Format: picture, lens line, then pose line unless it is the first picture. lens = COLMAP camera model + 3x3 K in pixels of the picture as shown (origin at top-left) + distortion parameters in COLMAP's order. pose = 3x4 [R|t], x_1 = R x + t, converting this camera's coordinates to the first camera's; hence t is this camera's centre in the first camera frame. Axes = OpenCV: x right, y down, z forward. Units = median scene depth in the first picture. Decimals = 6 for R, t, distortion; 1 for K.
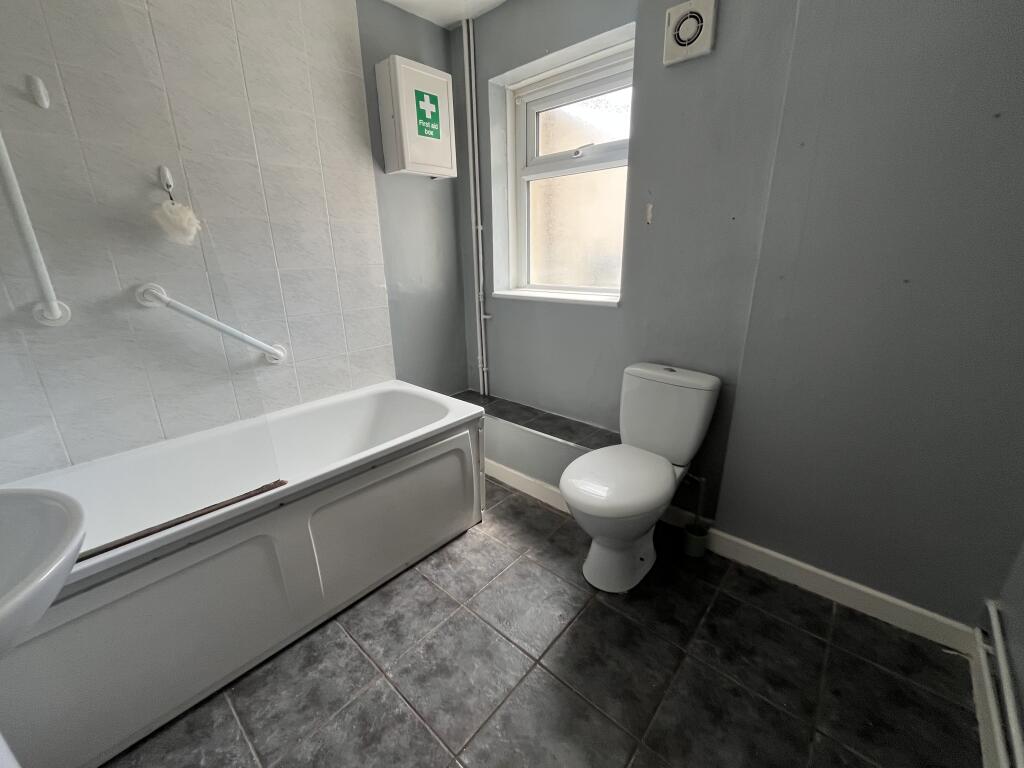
lens RADIAL K [[418.6, 0, 510.0], [0, 418.6, 383.4], [0, 0, 1]] dist [-0.000728, -0.000030]
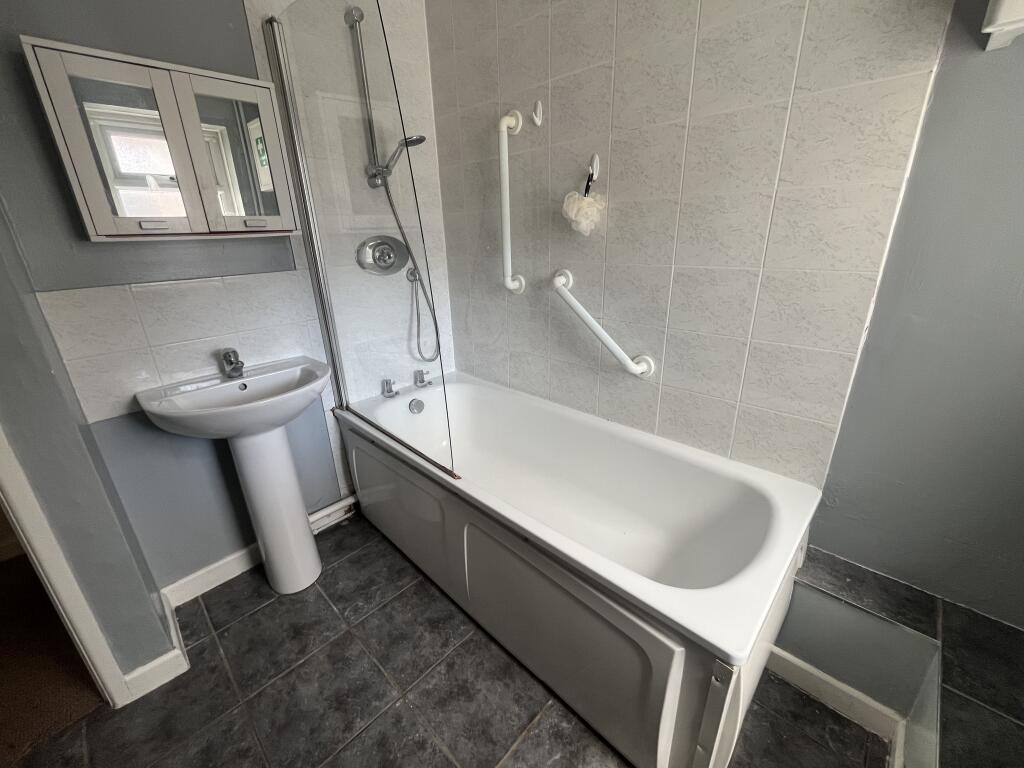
lens RADIAL K [[418.6, 0, 510.7], [0, 418.6, 383.2], [0, 0, 1]] dist [-0.000728, -0.000030]
pose [[-0.040925, 0.363095, -0.930853, 0.285368], [-0.277530, 0.890842, 0.359690, -0.323359], [0.959845, 0.273060, 0.064312, 0.855658]]
